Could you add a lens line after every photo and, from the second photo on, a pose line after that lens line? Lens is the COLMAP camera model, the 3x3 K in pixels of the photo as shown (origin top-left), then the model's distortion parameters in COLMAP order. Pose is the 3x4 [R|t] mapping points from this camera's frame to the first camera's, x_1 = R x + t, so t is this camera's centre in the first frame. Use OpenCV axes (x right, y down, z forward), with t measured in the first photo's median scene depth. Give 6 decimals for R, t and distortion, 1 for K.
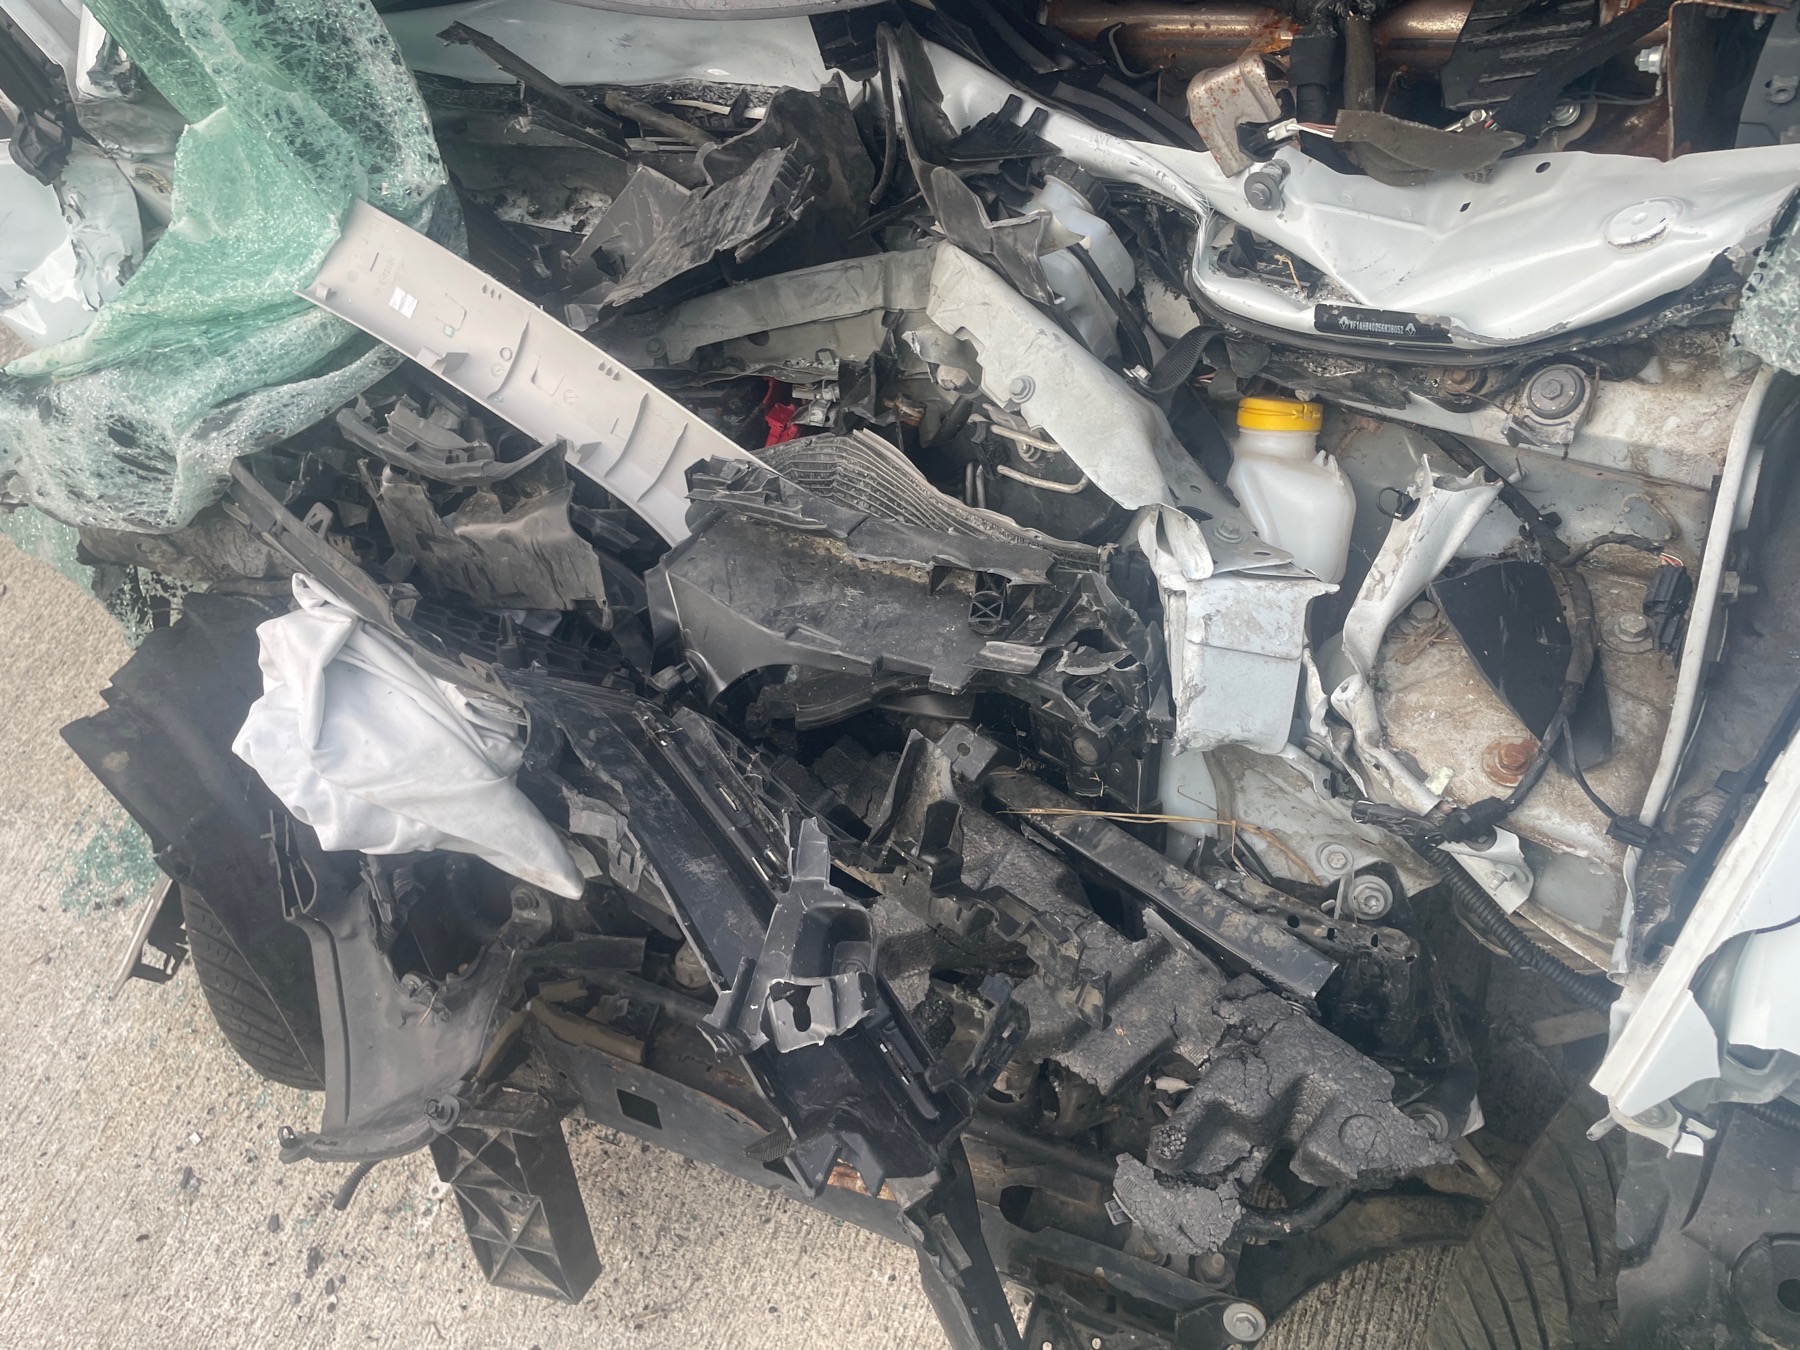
lens RADIAL K [[1331.0, 0, 900.0], [0, 1331.0, 675.0], [0, 0, 1]] dist [0.008581, -0.039923]
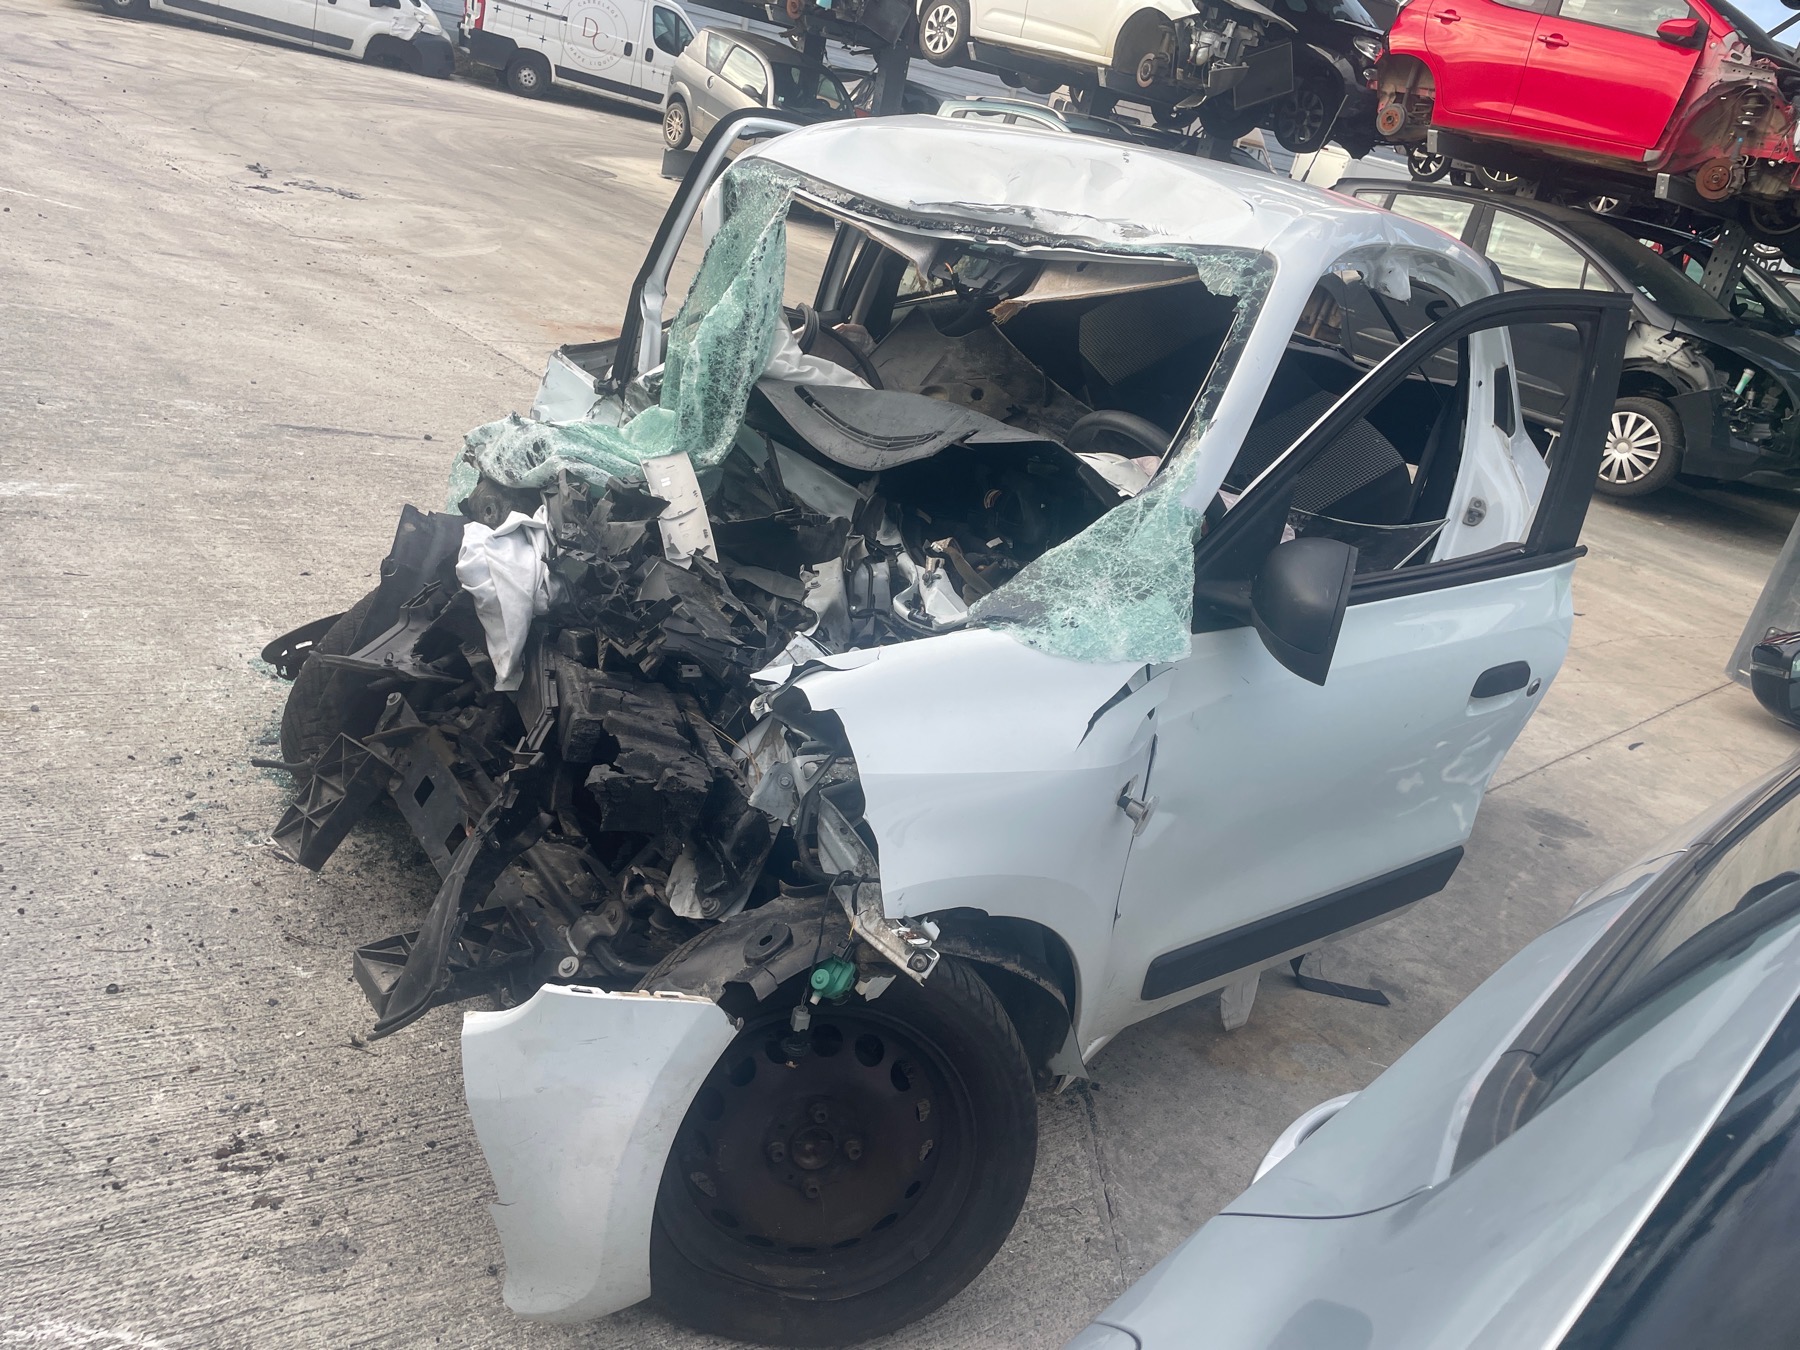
lens RADIAL K [[1331.0, 0, 900.0], [0, 1331.0, 675.0], [0, 0, 1]] dist [0.008581, -0.039923]
pose [[0.741484, 0.590828, -0.318000, 0.833475], [-0.662469, 0.569438, -0.486698, 0.741988], [-0.106474, 0.571544, 0.813634, -0.701628]]
